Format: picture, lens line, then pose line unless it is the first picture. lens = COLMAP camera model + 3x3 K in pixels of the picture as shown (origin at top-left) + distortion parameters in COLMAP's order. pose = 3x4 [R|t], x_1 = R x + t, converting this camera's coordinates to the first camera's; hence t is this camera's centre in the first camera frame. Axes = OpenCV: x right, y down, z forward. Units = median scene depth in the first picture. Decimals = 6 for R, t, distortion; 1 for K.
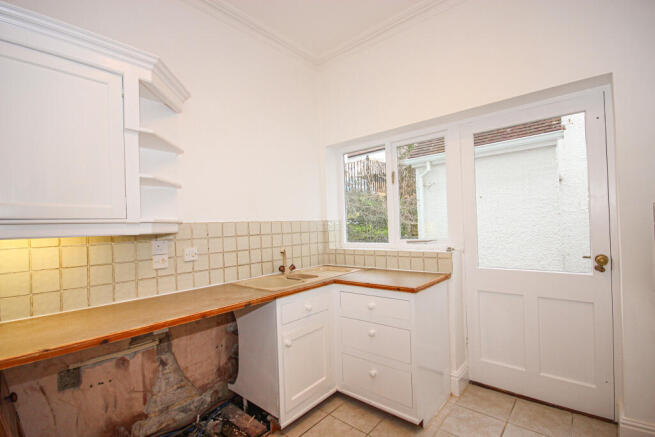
lens RADIAL K [[301.8, 0, 326.9], [0, 301.8, 222.1], [0, 0, 1]] dist [0.000237, 0.000286]
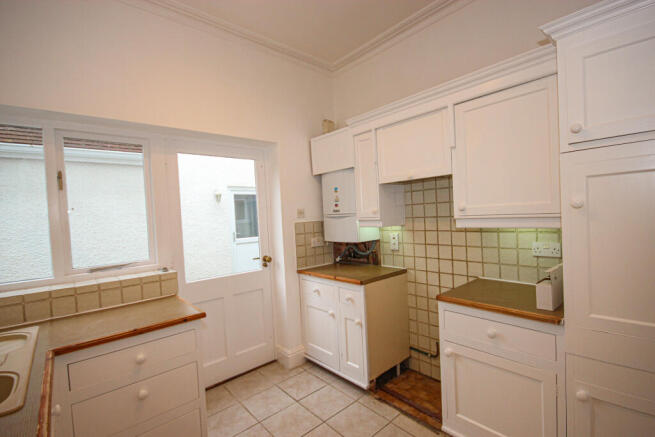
lens RADIAL K [[306.6, 0, 327.5], [0, 306.6, 218.5], [0, 0, 1]] dist [-0.000283, 0.000007]
pose [[0.140300, 0.018832, 0.989930, -0.567606], [0.030319, 0.999269, -0.023307, -0.033818], [-0.989645, 0.033283, 0.139626, 0.434378]]
